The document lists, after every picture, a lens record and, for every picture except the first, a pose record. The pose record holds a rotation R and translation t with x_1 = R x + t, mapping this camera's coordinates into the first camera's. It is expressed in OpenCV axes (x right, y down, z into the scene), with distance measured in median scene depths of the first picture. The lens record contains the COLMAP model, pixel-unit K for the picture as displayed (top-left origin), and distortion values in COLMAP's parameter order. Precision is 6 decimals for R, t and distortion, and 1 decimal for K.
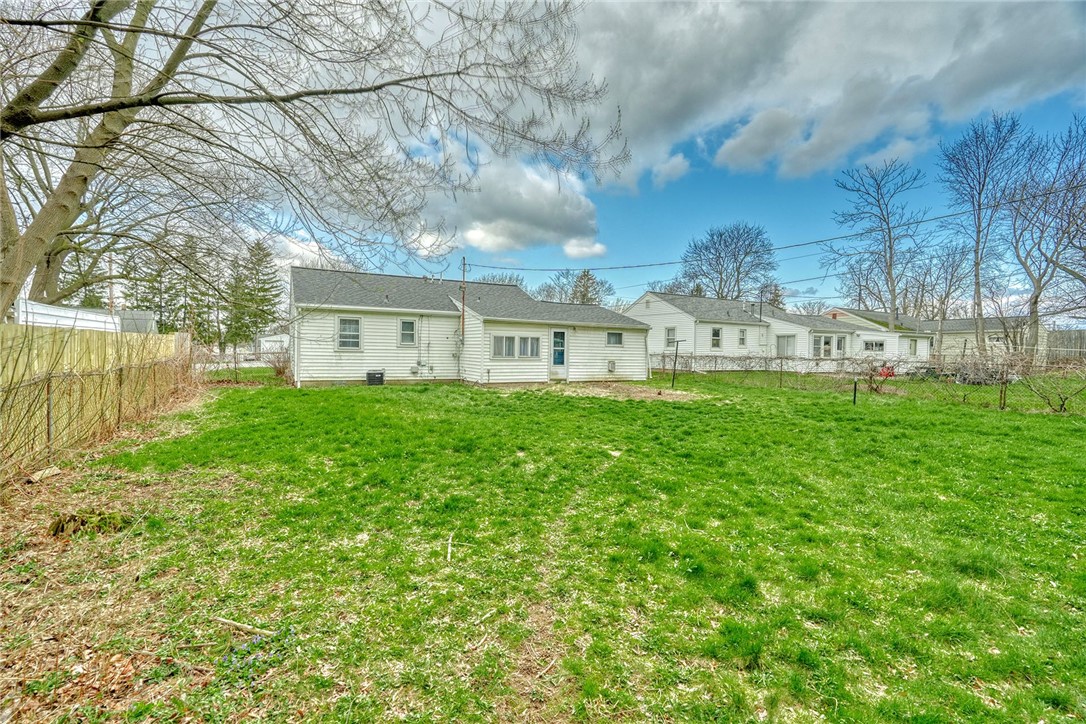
lens RADIAL K [[493.1, 0, 539.6], [0, 493.1, 361.4], [0, 0, 1]] dist [-0.002478, 0.000020]
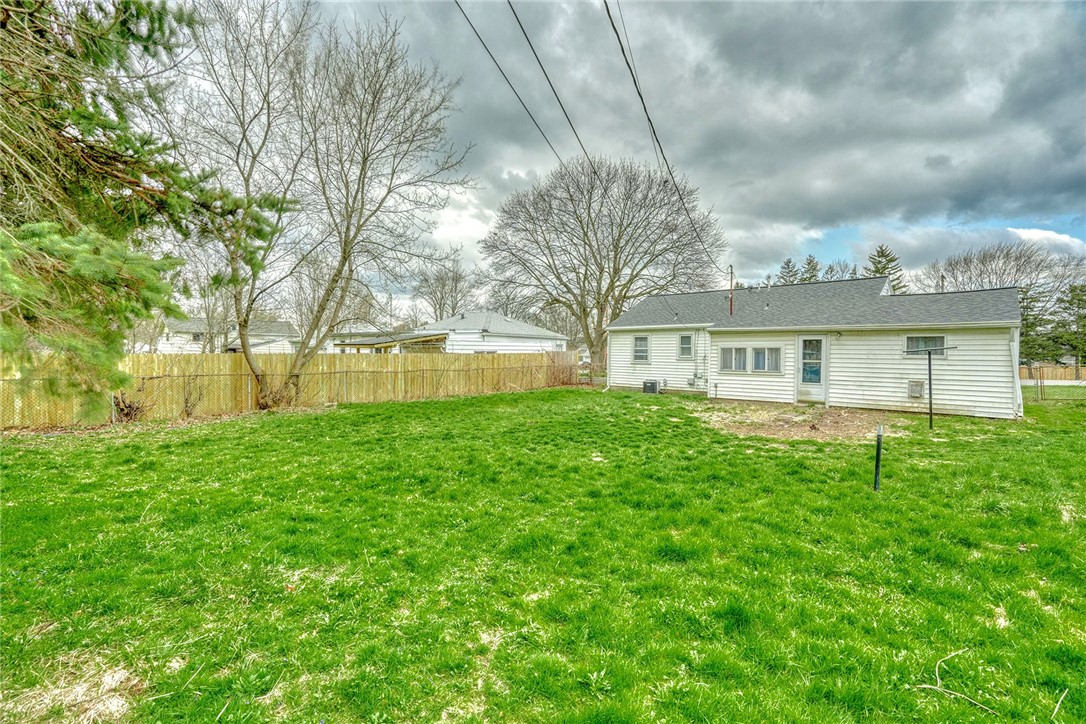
lens RADIAL K [[493.1, 0, 539.6], [0, 493.1, 361.4], [0, 0, 1]] dist [-0.002478, 0.000020]
pose [[0.325215, 0.001805, -0.945638, 0.631040], [-0.023608, 0.999702, -0.006211, -0.011442], [0.945345, 0.024345, 0.325161, 0.350921]]
